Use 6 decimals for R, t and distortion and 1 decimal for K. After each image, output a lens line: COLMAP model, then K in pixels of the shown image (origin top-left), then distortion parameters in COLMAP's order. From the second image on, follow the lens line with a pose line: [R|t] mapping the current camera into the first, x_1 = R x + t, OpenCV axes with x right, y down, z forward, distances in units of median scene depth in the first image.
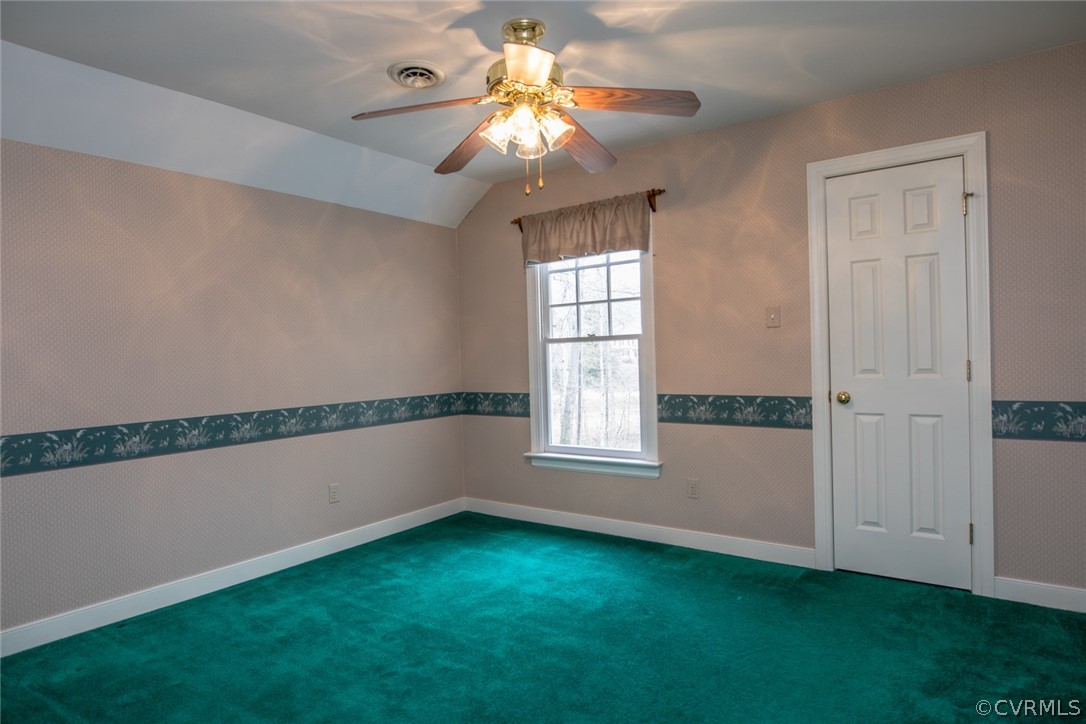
lens RADIAL K [[627.2, 0, 546.2], [0, 627.2, 359.9], [0, 0, 1]] dist [-0.022202, -0.000735]
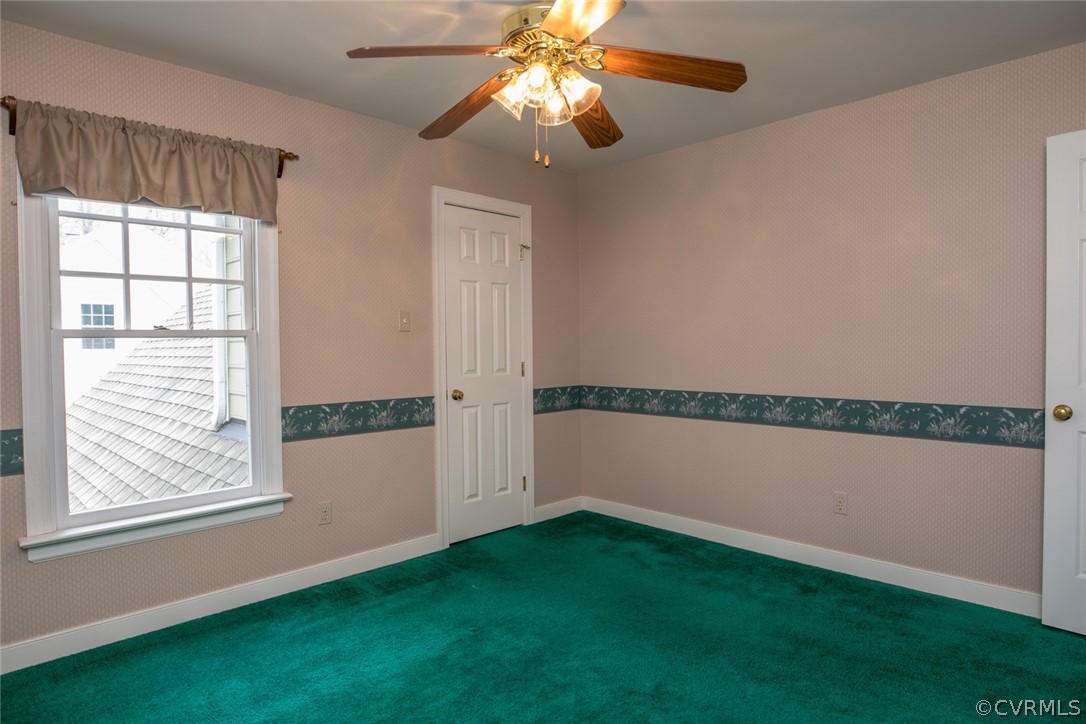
lens RADIAL K [[627.2, 0, 546.2], [0, 627.2, 359.9], [0, 0, 1]] dist [-0.022202, -0.000735]
pose [[0.149363, 0.006761, 0.988759, -0.606377], [0.017159, 0.999808, -0.009429, 0.008570], [-0.988634, 0.018374, 0.149218, 0.599115]]
